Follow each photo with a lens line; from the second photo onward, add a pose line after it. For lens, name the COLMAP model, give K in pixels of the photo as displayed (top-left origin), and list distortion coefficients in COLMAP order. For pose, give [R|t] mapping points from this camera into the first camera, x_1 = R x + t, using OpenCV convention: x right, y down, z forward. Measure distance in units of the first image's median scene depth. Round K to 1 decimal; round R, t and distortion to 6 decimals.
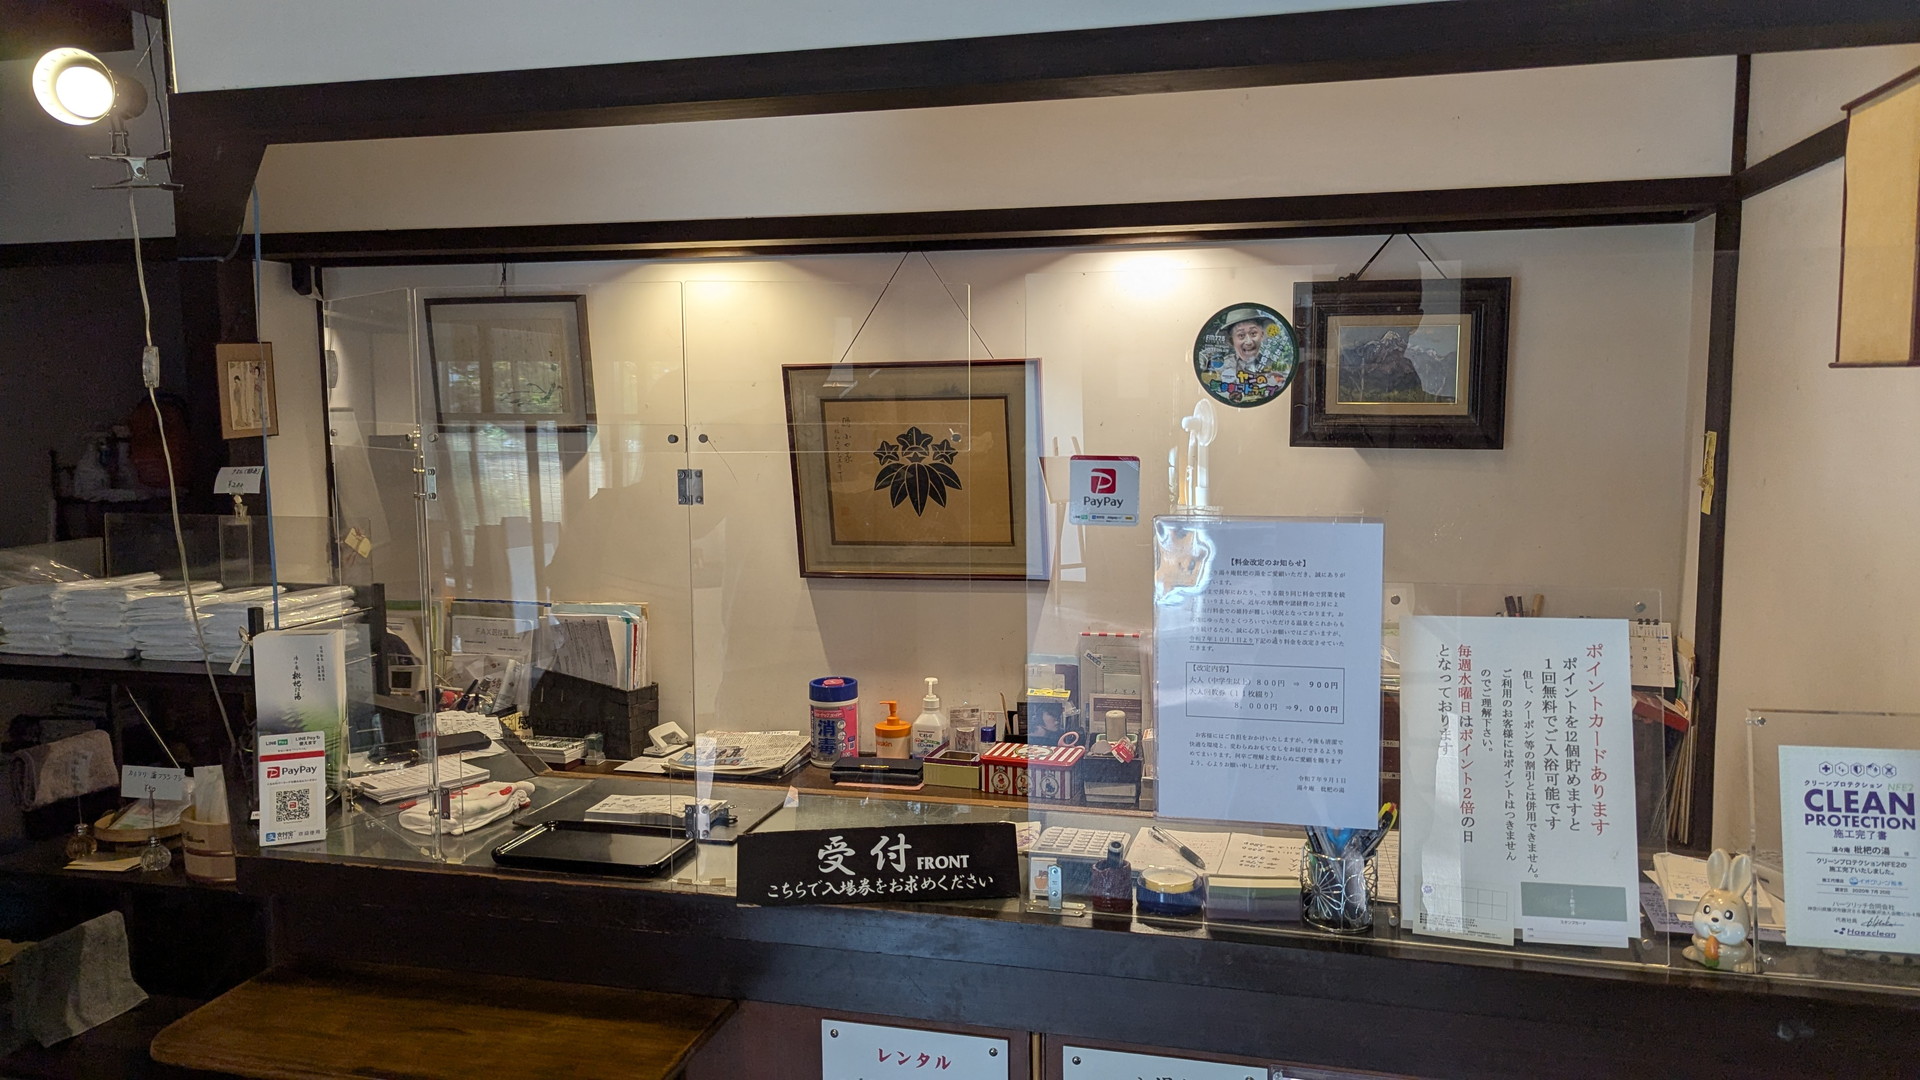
lens RADIAL K [[1382.5, 0, 961.8], [0, 1382.5, 539.2], [0, 0, 1]] dist [0.046183, -0.010964]
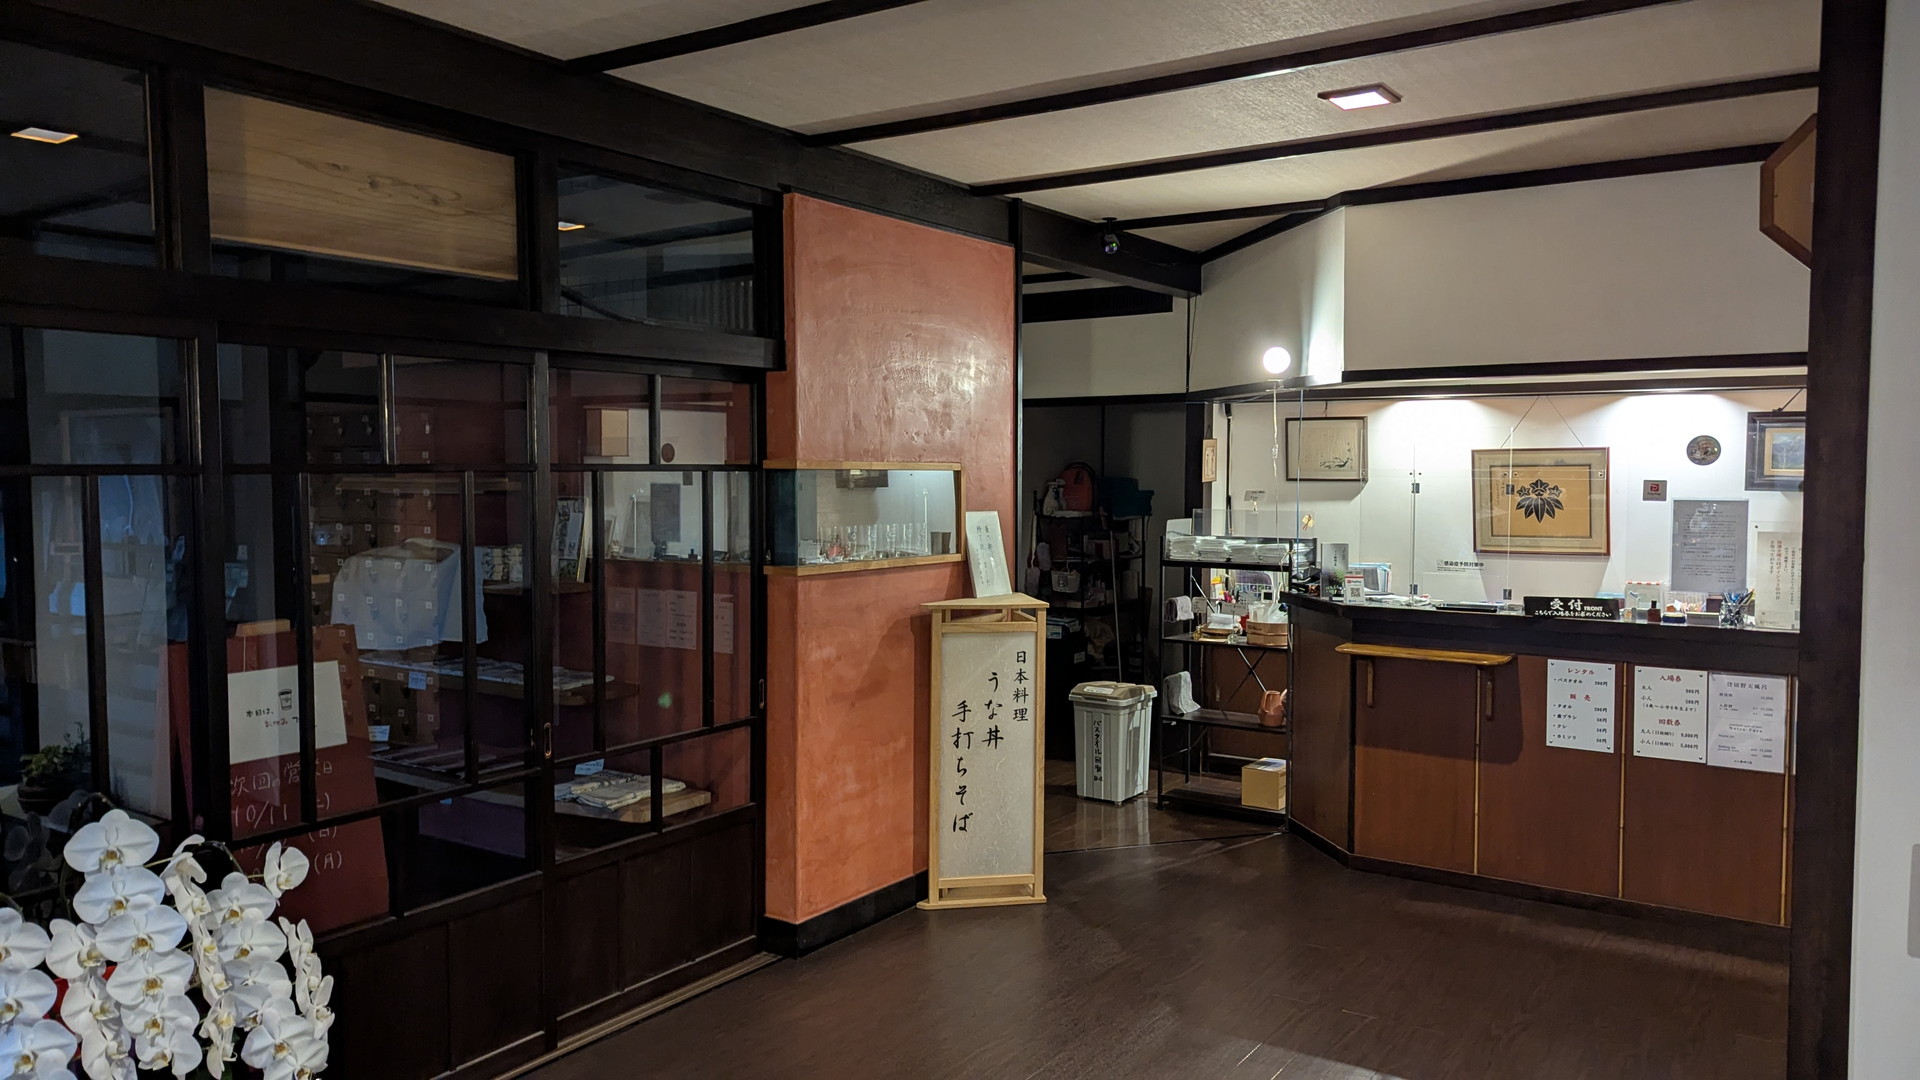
lens RADIAL K [[1382.5, 0, 970.9], [0, 1382.5, 544.0], [0, 0, 1]] dist [0.046183, -0.010964]
pose [[0.948599, 0.028100, -0.315229, -0.189310], [-0.044373, 0.998021, -0.044564, 0.152066], [0.313353, 0.056261, 0.947969, -1.293108]]
